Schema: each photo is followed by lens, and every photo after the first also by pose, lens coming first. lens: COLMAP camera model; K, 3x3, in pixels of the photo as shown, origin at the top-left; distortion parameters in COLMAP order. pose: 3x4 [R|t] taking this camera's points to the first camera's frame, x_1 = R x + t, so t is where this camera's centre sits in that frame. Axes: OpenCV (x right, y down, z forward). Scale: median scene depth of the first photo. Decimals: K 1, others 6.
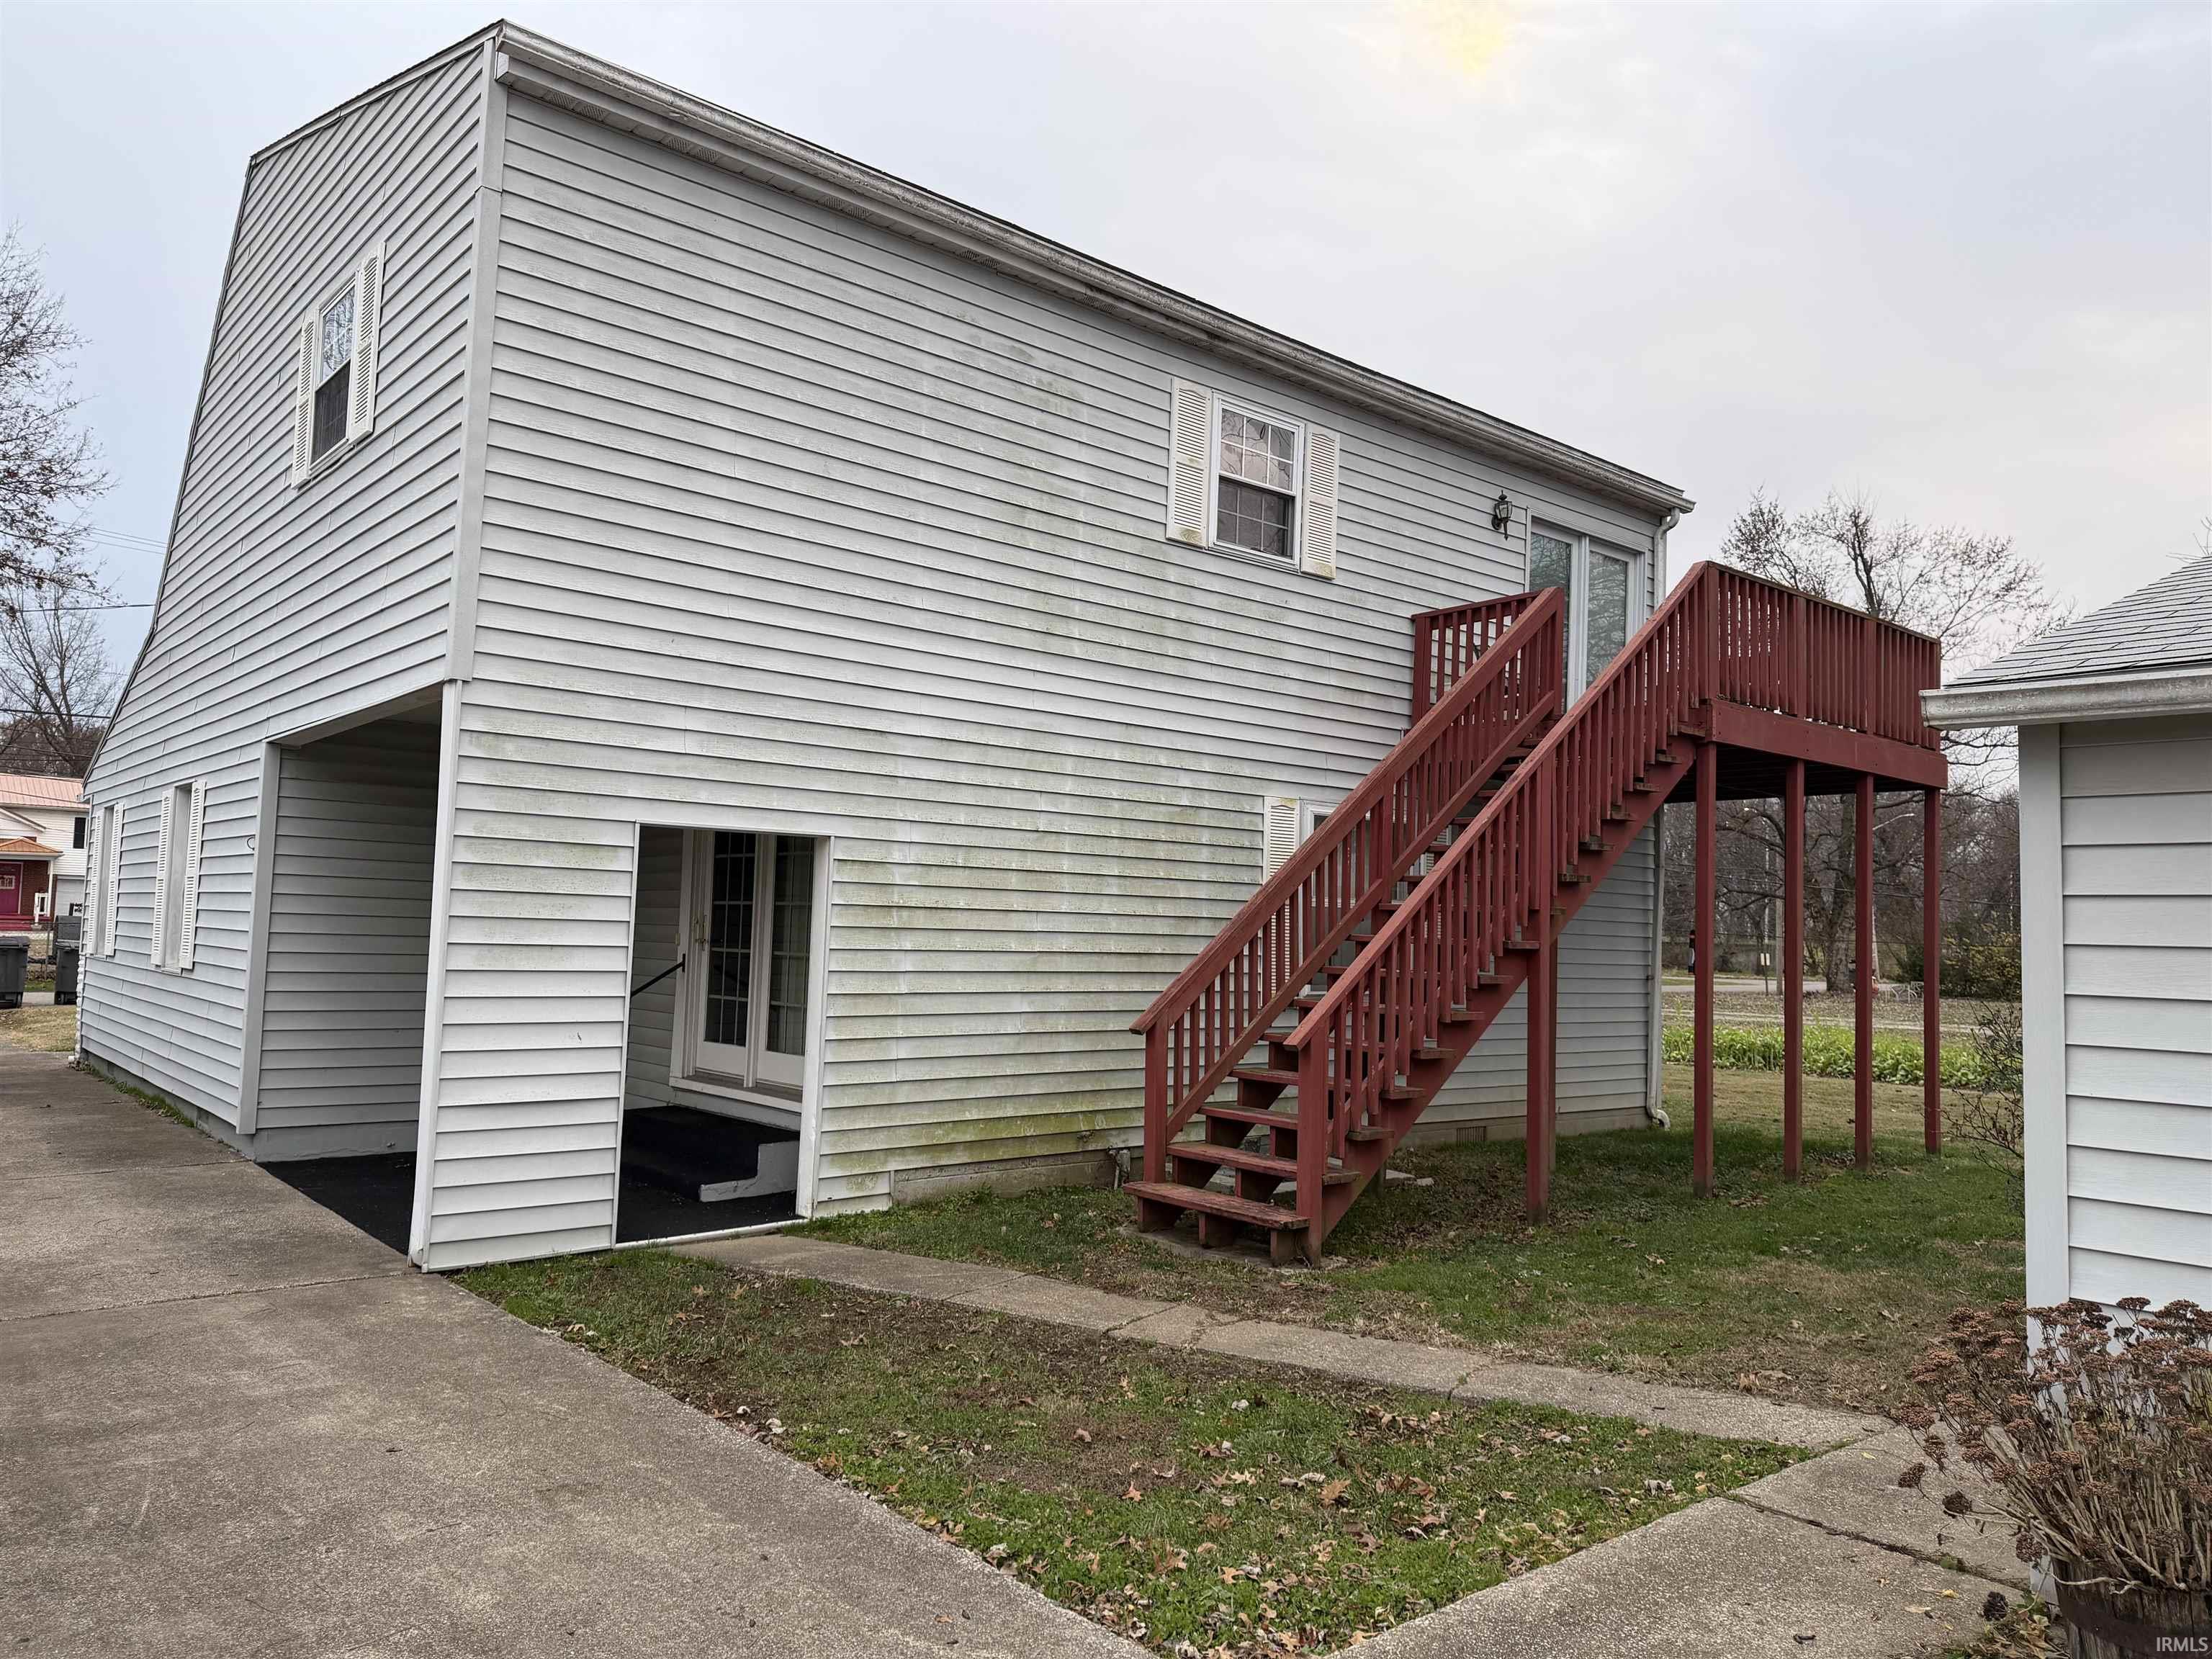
lens RADIAL K [[1569.1, 0, 1106.0], [0, 1569.1, 829.5], [0, 0, 1]] dist [0.009696, -0.069935]
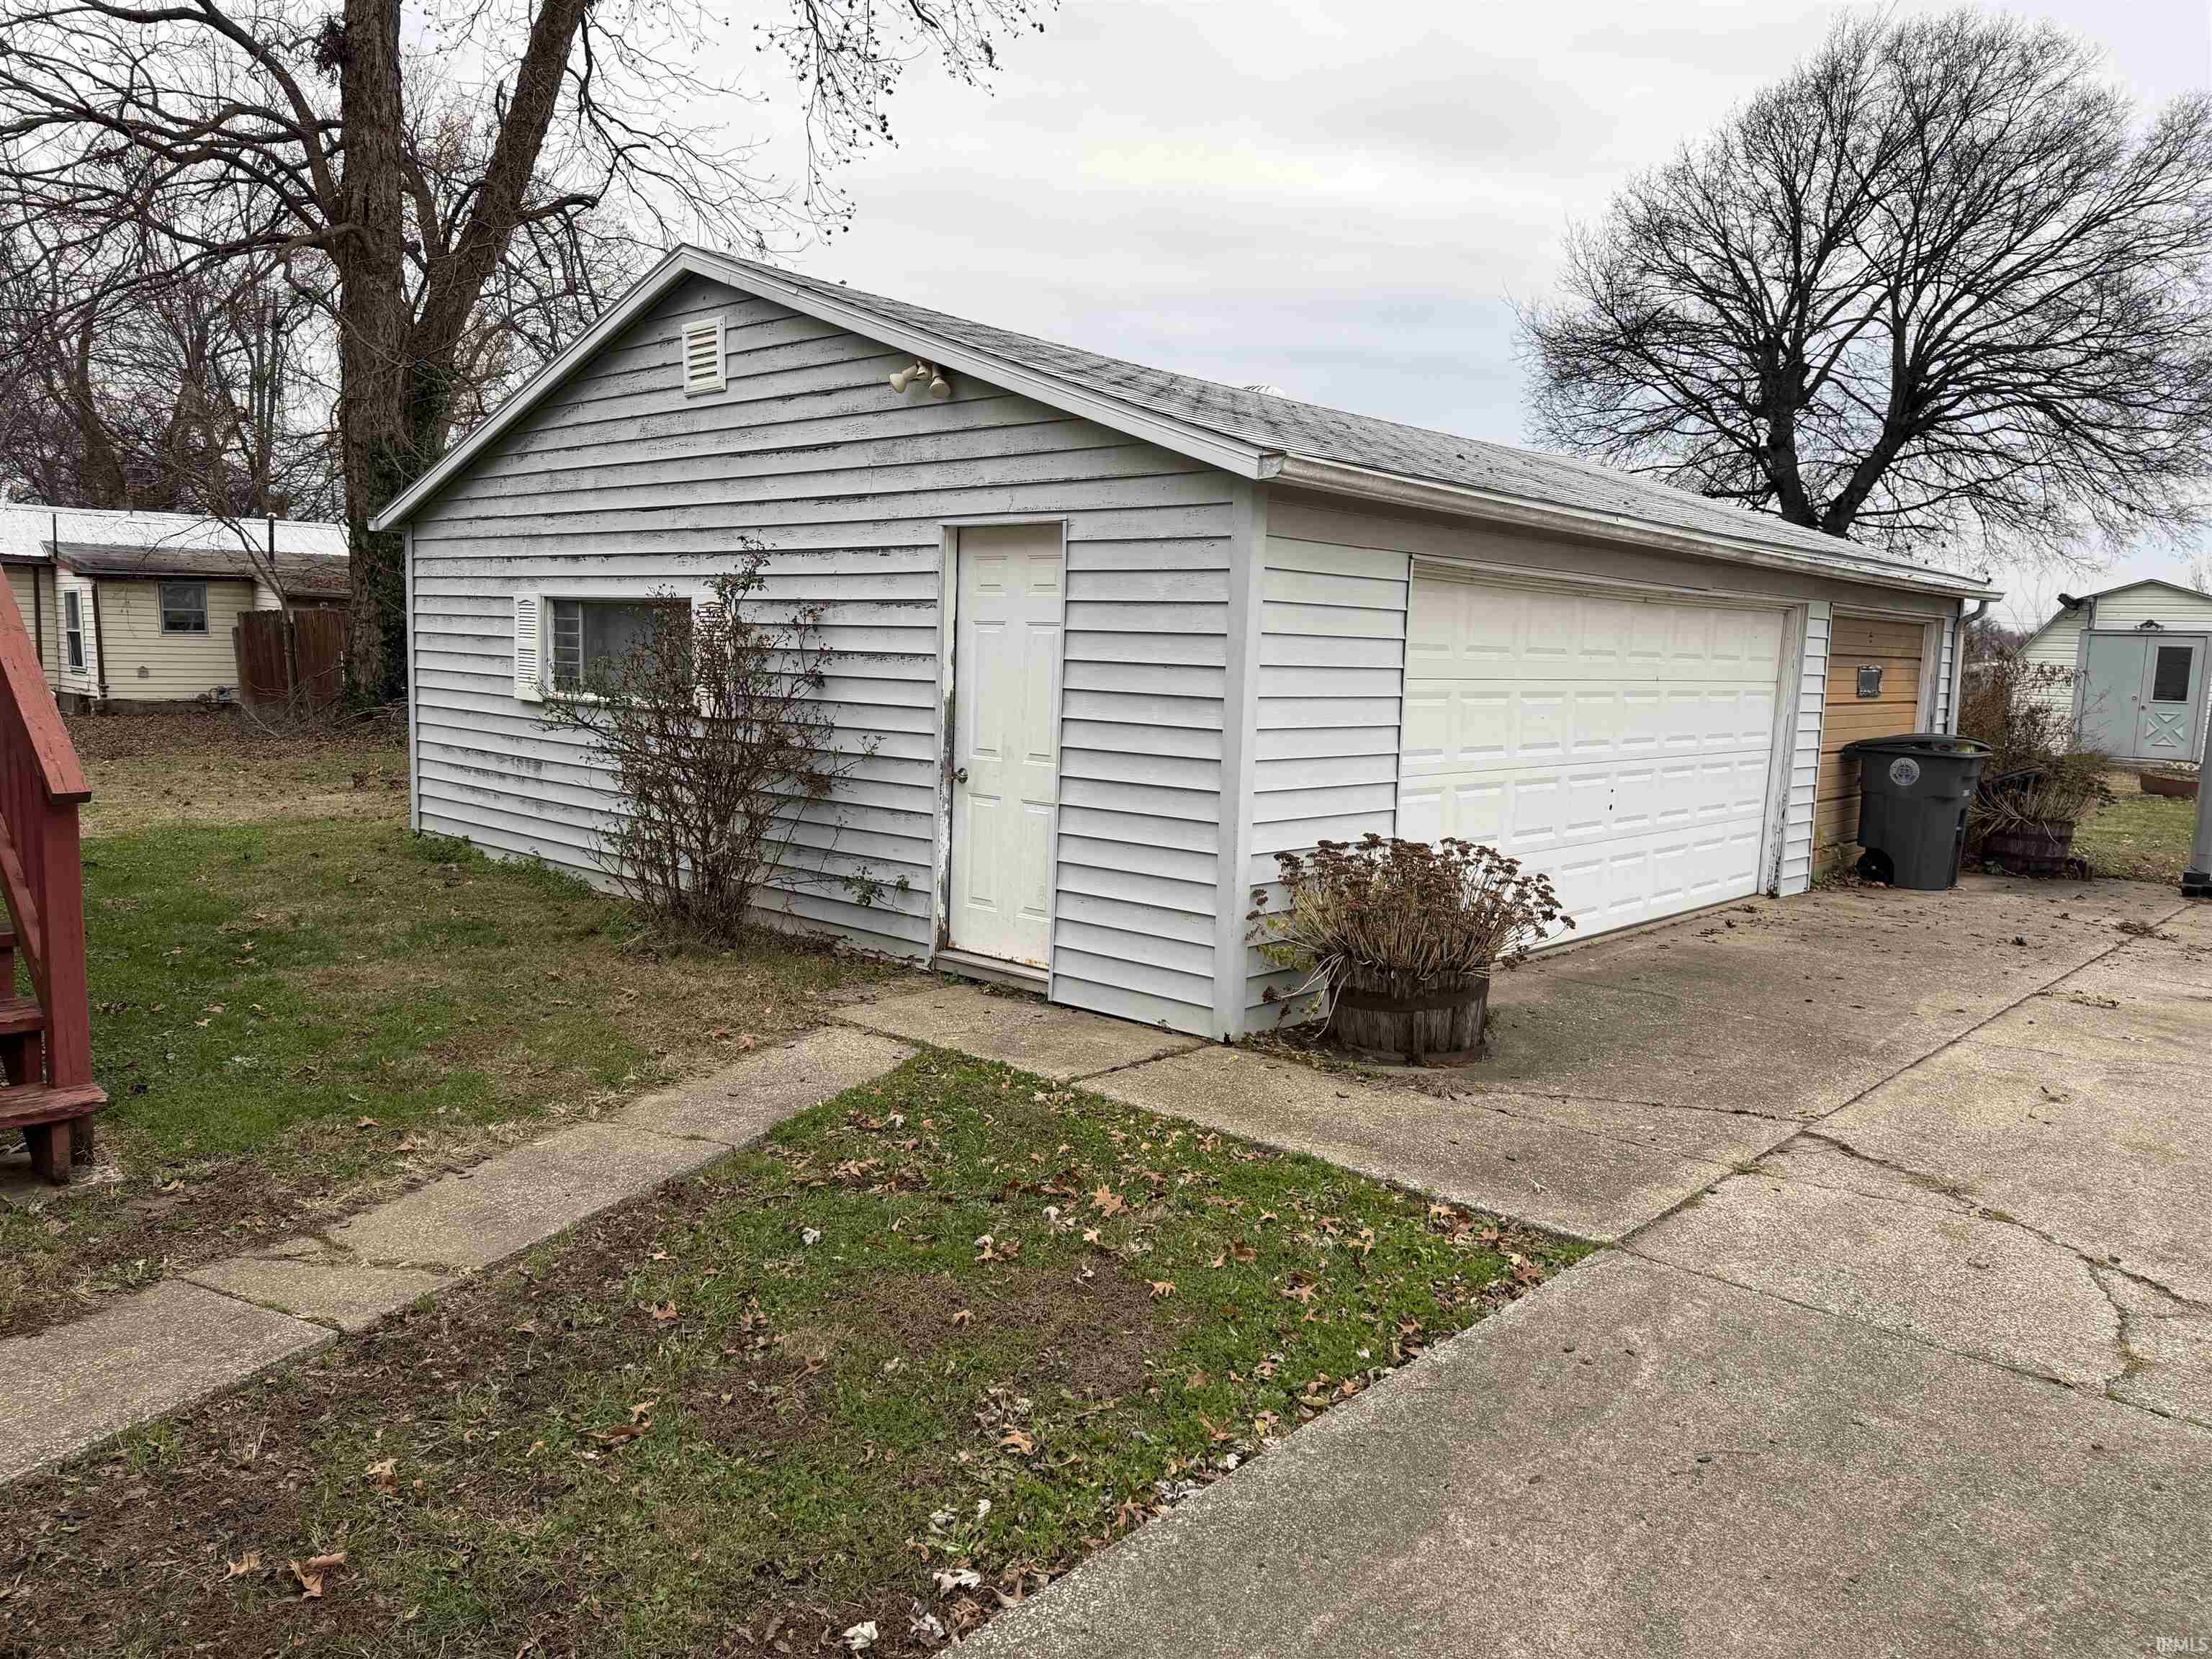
lens RADIAL K [[1569.1, 0, 1106.0], [0, 1569.1, 829.5], [0, 0, 1]] dist [0.009696, -0.069935]
pose [[-0.099184, -0.154485, 0.983004, -0.810223], [-0.079889, 0.985922, 0.146883, 0.064255], [-0.991857, -0.063962, -0.110130, 1.202197]]
